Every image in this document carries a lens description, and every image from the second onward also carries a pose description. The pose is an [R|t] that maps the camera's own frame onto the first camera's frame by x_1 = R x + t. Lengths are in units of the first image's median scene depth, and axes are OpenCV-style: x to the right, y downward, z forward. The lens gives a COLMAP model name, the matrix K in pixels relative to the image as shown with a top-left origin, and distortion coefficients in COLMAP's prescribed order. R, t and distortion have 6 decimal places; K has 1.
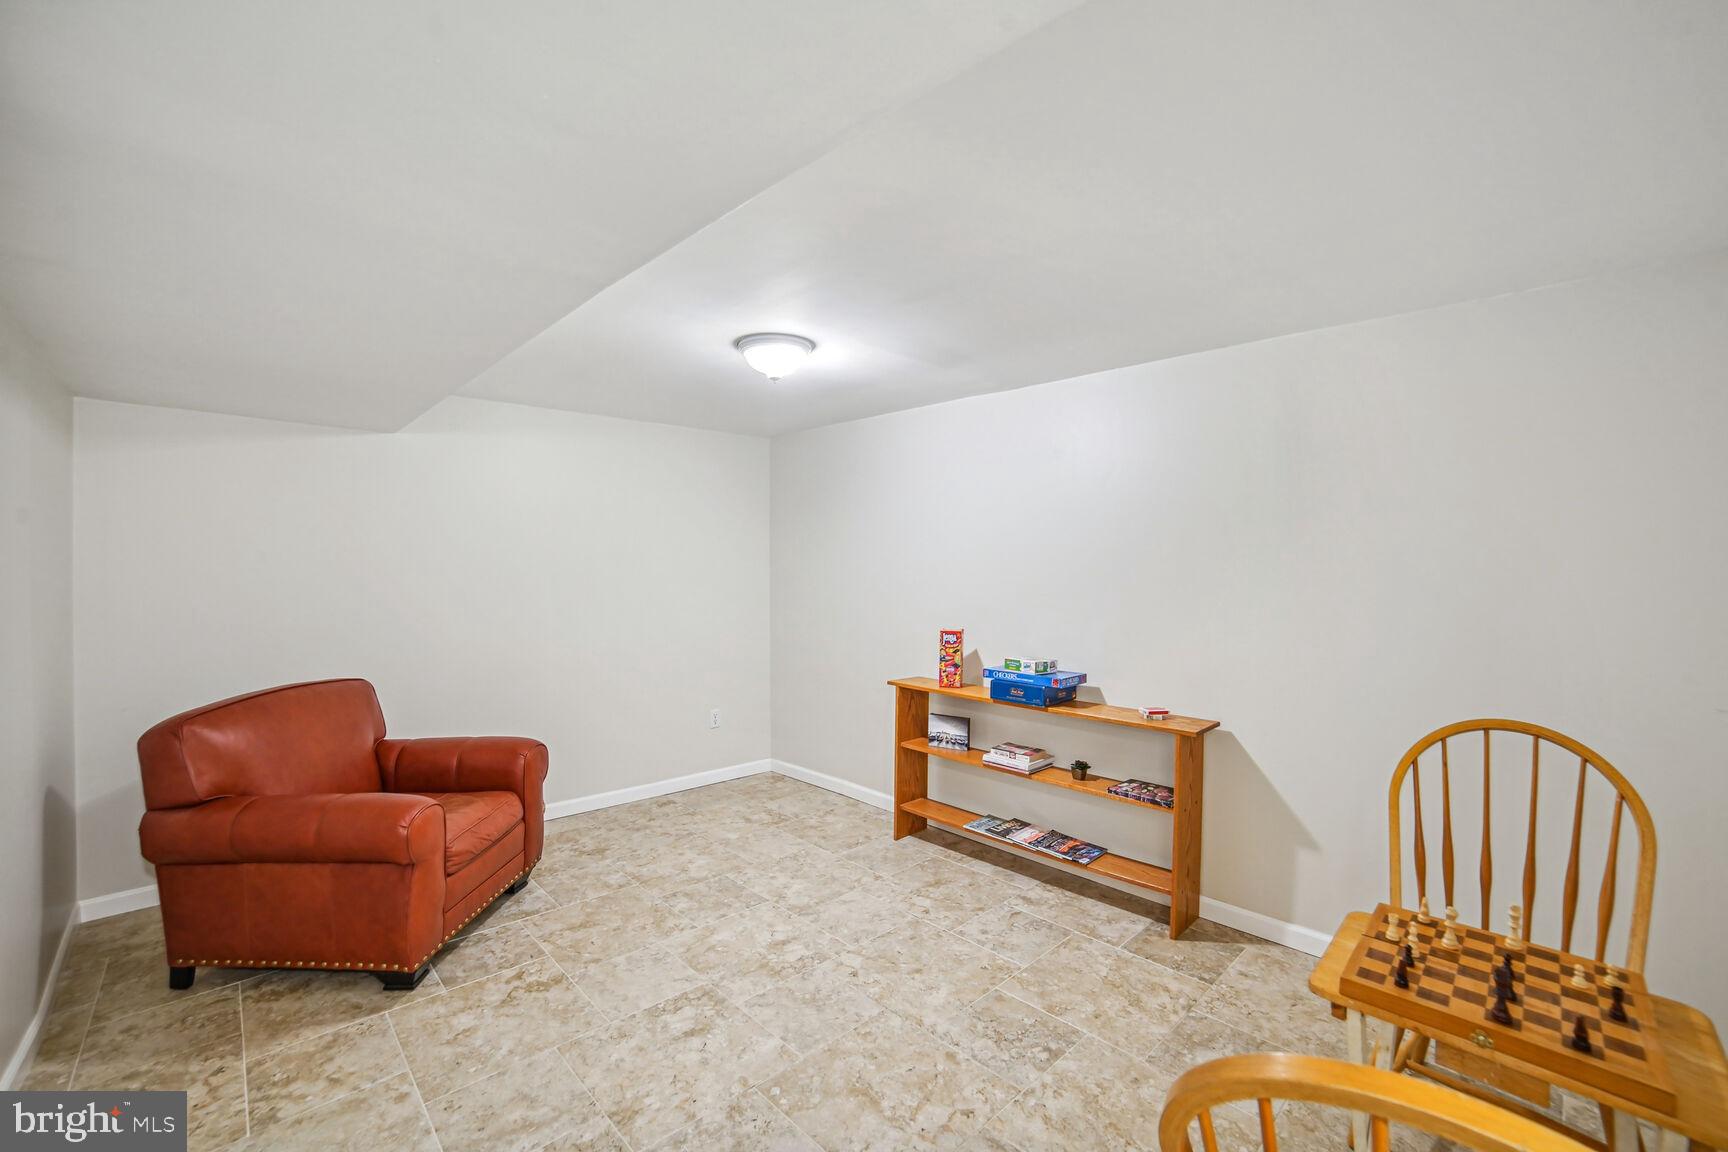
lens RADIAL K [[787.3, 0, 861.4], [0, 787.3, 553.2], [0, 0, 1]] dist [-0.083608, 0.036686]
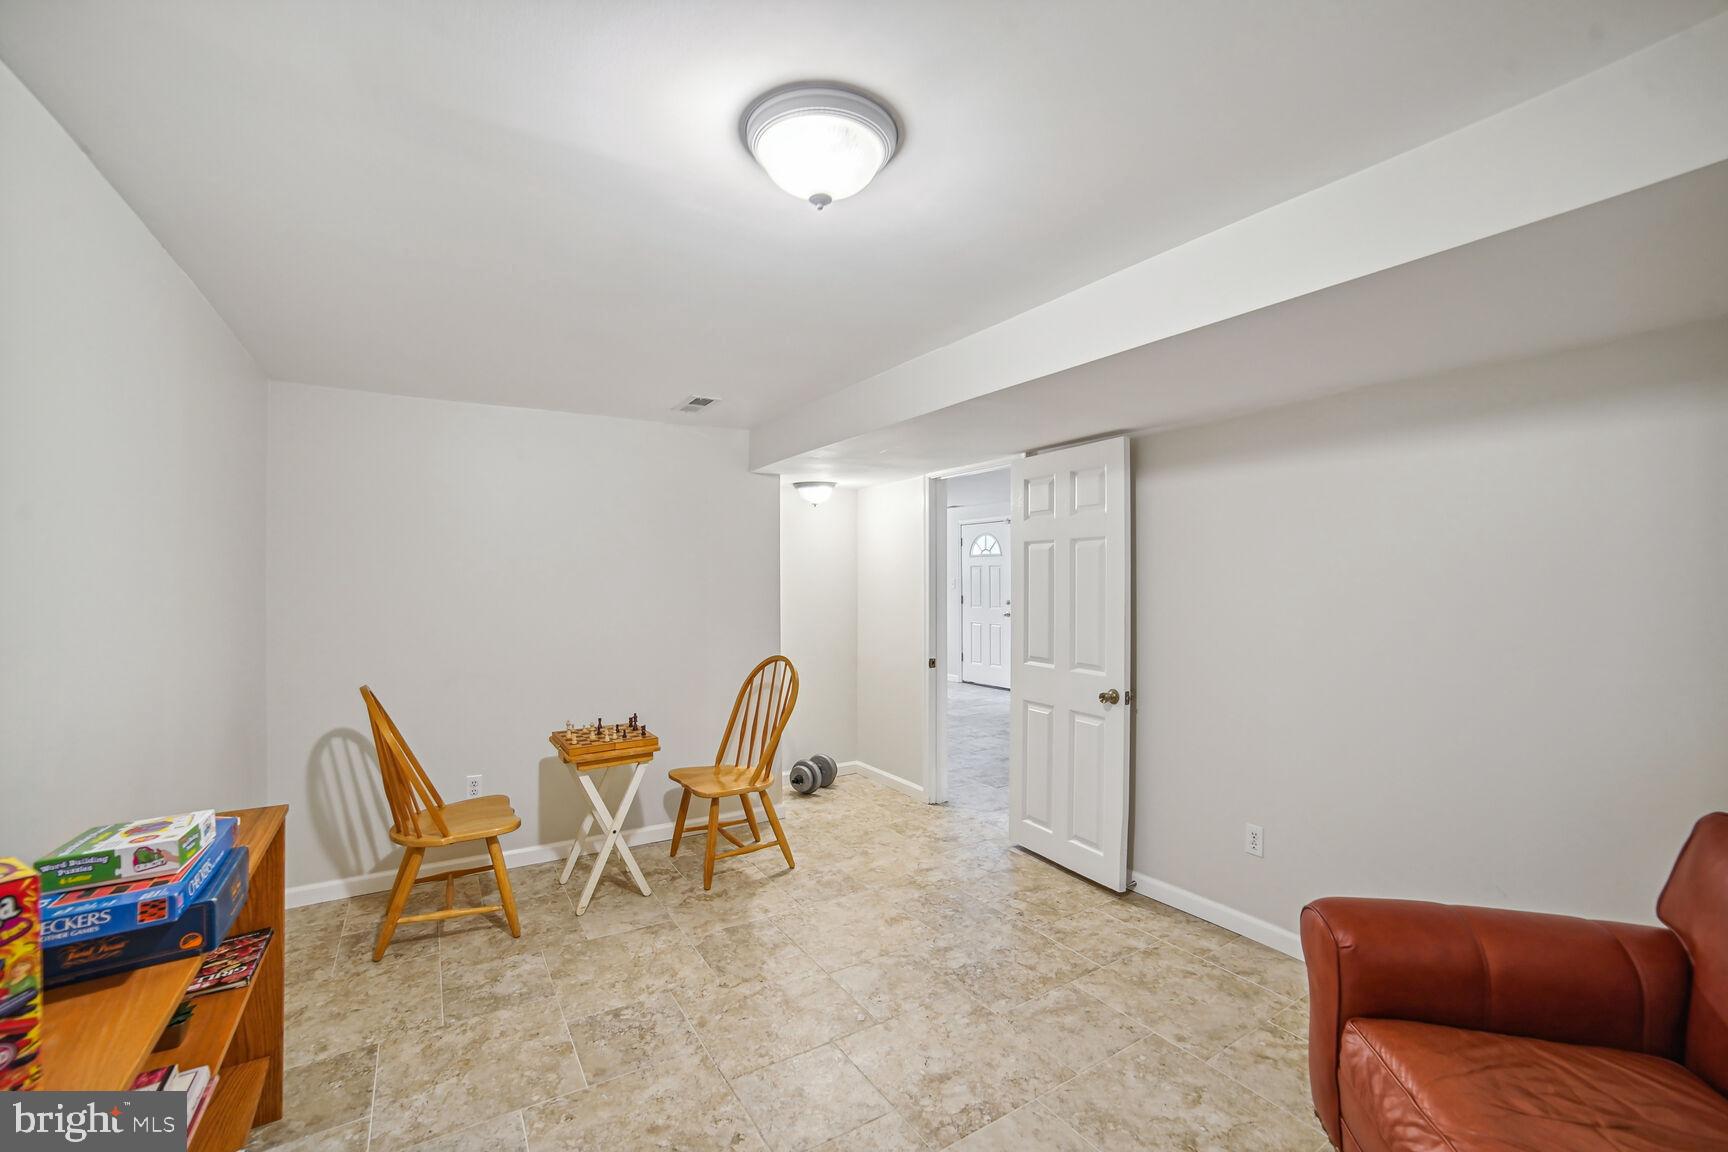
lens RADIAL K [[787.3, 0, 861.4], [0, 787.3, 553.2], [0, 0, 1]] dist [-0.083608, 0.036686]
pose [[-0.983058, 0.005445, 0.183216, -0.300214], [-0.001202, 0.999346, -0.036153, 0.016261], [-0.183293, -0.035761, -0.982408, 1.962959]]
